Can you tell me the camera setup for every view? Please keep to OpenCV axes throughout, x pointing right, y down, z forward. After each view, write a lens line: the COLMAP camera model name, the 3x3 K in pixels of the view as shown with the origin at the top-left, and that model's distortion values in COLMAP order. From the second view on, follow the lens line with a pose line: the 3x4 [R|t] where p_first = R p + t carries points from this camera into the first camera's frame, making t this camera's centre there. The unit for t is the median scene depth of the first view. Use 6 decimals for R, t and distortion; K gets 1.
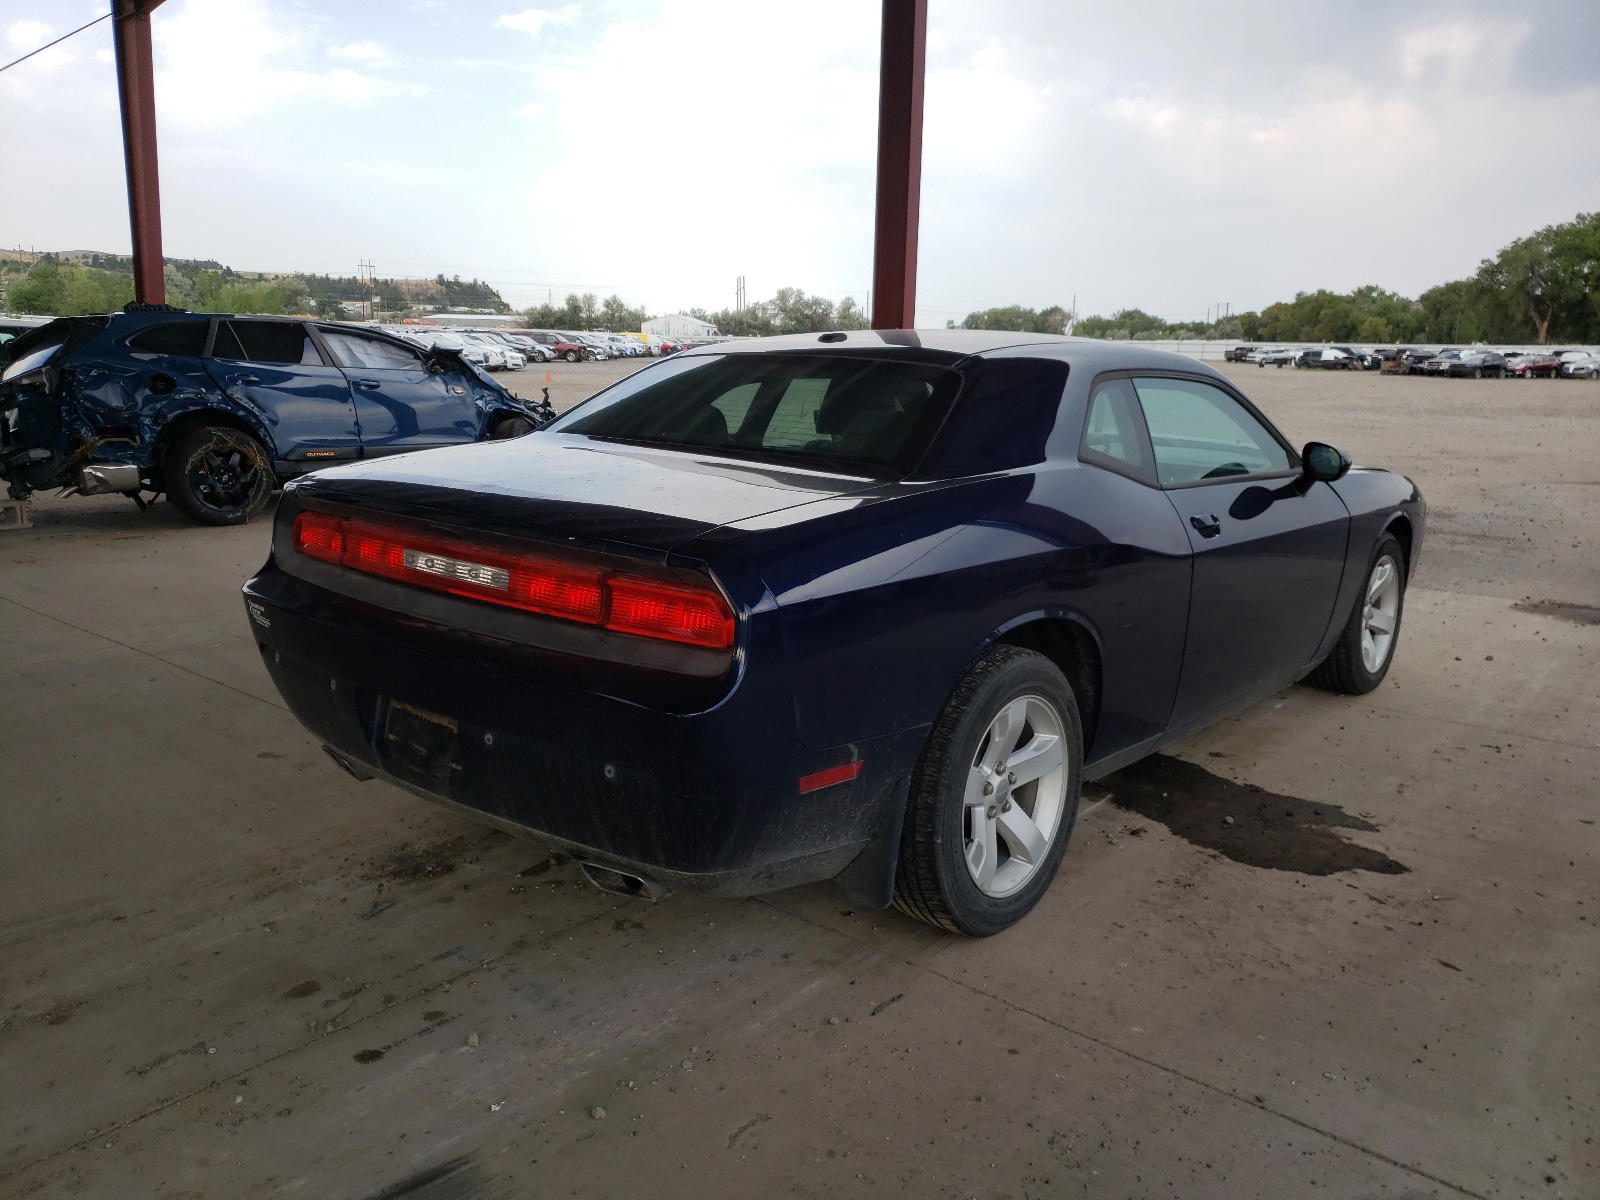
lens RADIAL K [[1223.8, 0, 800.0], [0, 1223.8, 600.0], [0, 0, 1]] dist [0.006450, -0.002265]
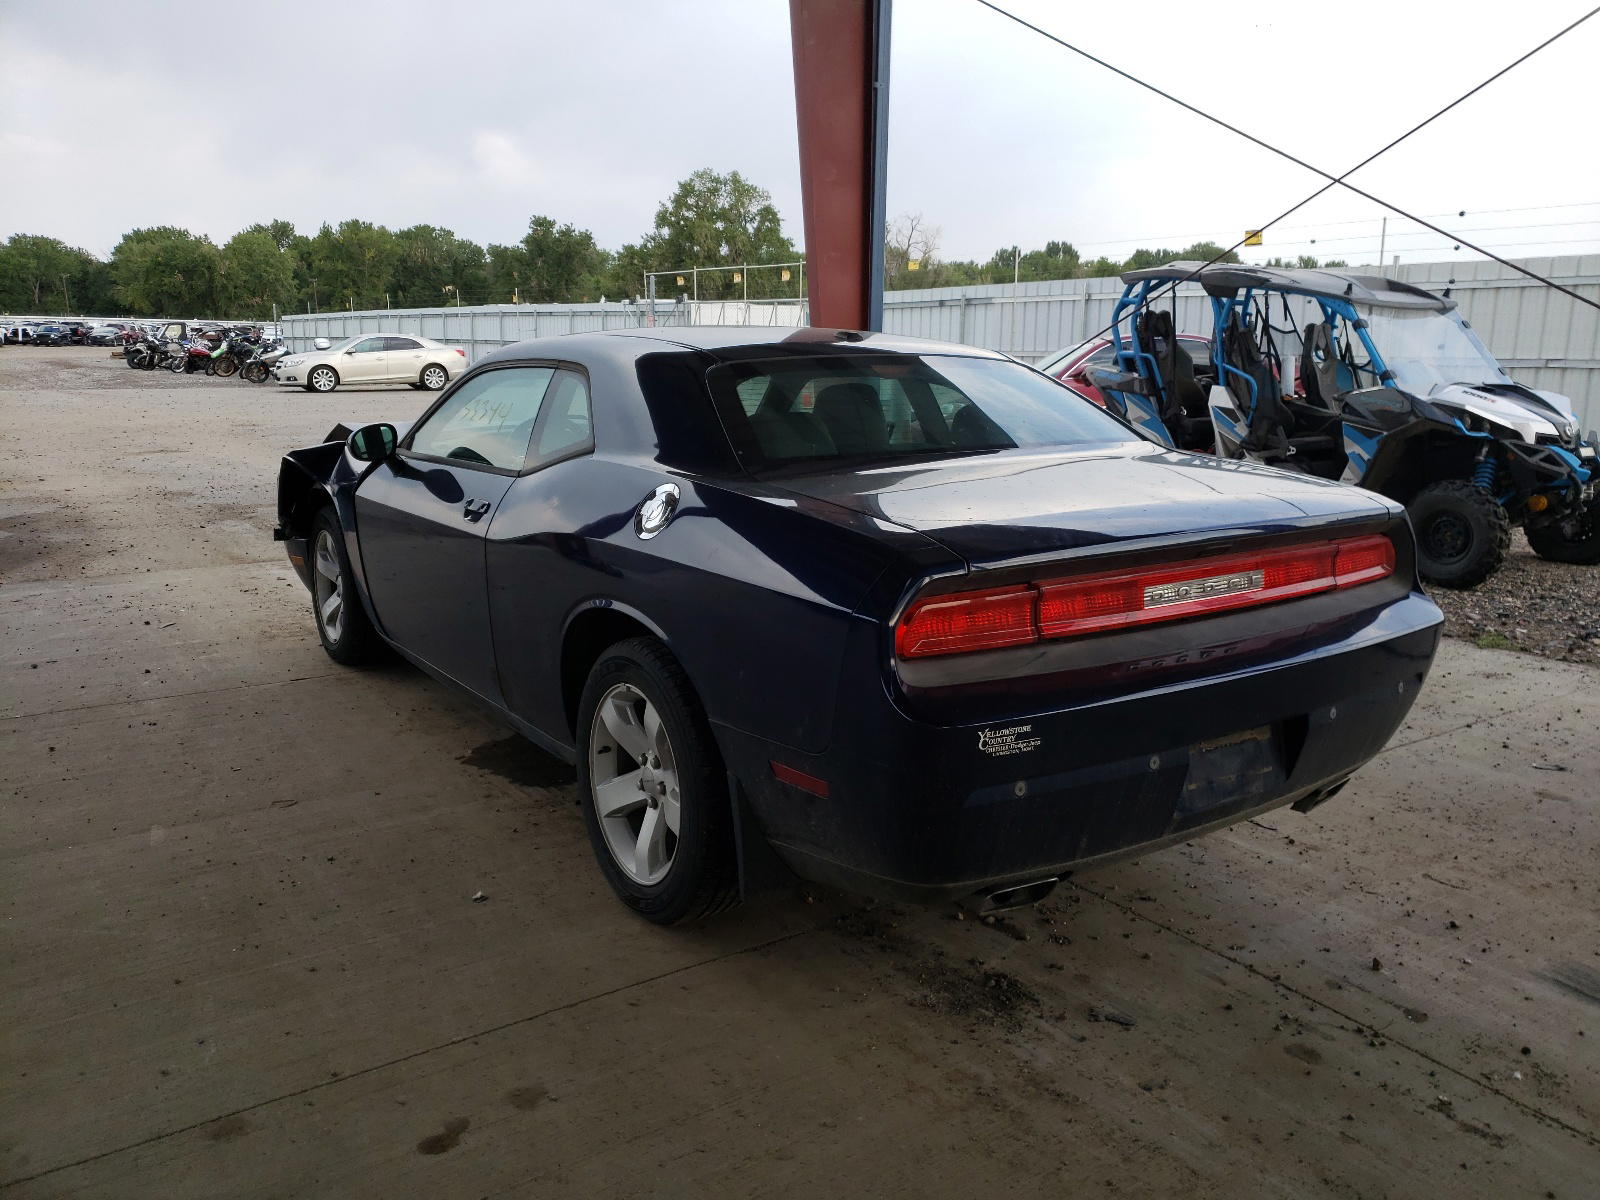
lens RADIAL K [[1230.8, 0, 824.9], [0, 1230.8, 617.2], [0, 0, 1]] dist [0.003015, 0.000593]
pose [[0.264232, -0.234164, 0.935600, -1.101830], [0.192154, 0.963411, 0.186857, -0.208979], [-0.945123, 0.130406, 0.299560, 0.865106]]
